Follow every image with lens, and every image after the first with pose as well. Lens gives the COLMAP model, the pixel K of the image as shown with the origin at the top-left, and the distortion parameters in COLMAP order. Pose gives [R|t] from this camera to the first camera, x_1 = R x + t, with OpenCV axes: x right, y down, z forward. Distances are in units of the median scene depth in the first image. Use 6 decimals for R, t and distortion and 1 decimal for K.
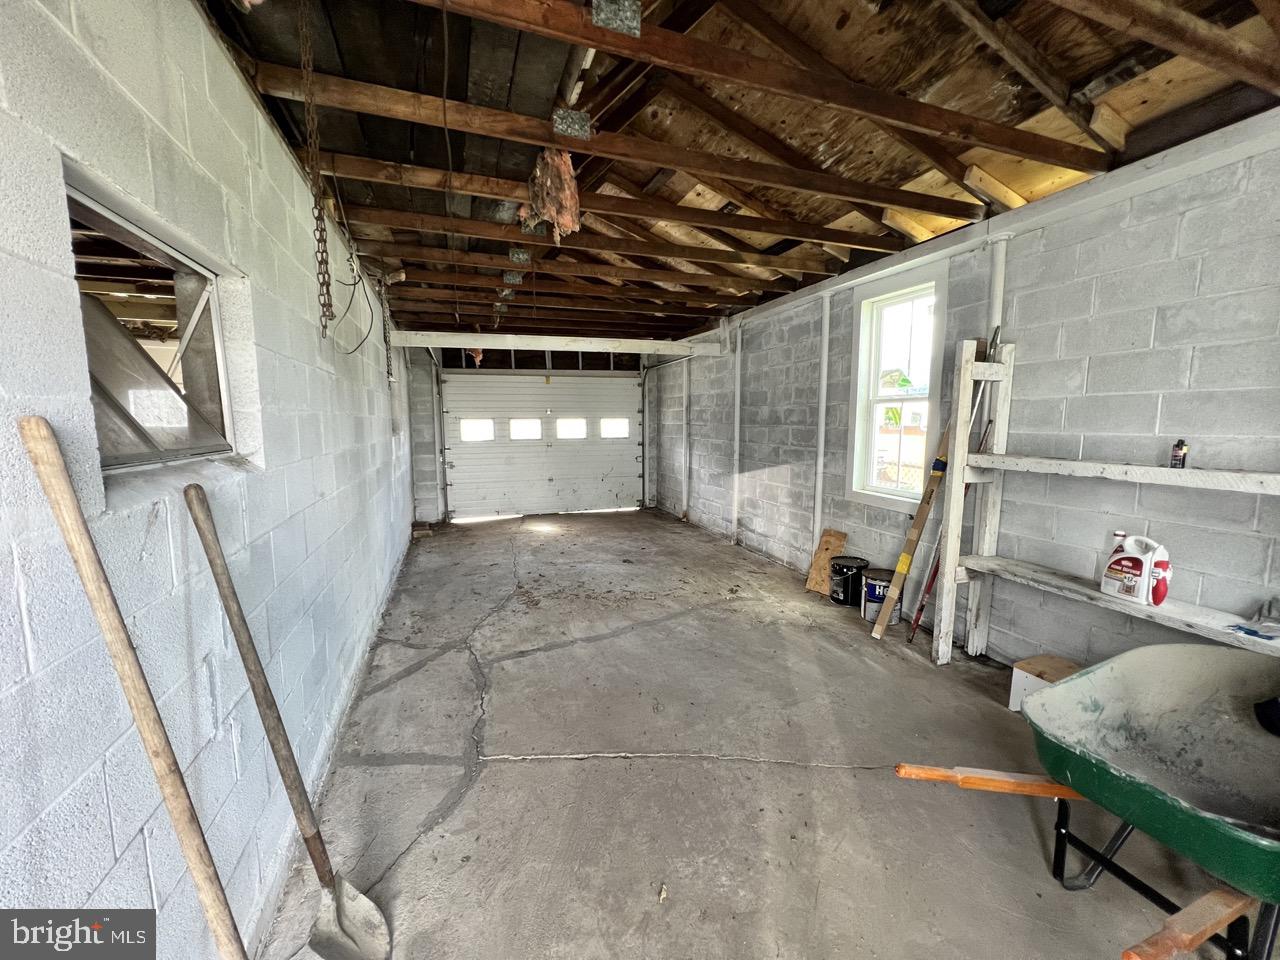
lens RADIAL K [[513.8, 0, 638.9], [0, 513.8, 480.2], [0, 0, 1]] dist [0.000850, 0.000190]
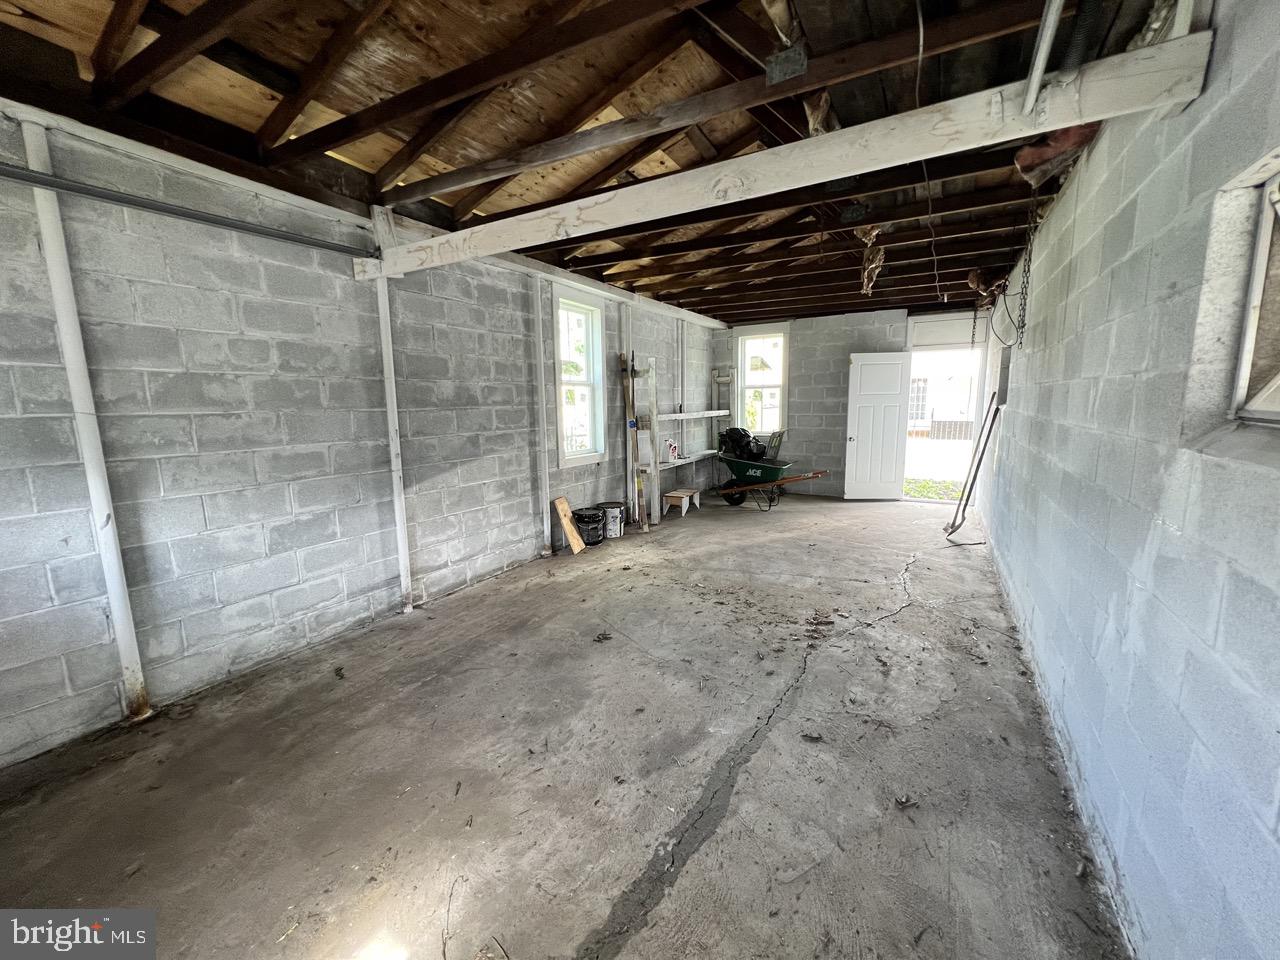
lens RADIAL K [[513.8, 0, 640.0], [0, 513.8, 479.2], [0, 0, 1]] dist [0.000850, 0.000190]
pose [[-0.651702, -0.103987, 0.751313, -0.509812], [0.104889, 0.968684, 0.225056, -0.157332], [-0.751187, 0.225474, -0.620386, 1.390154]]
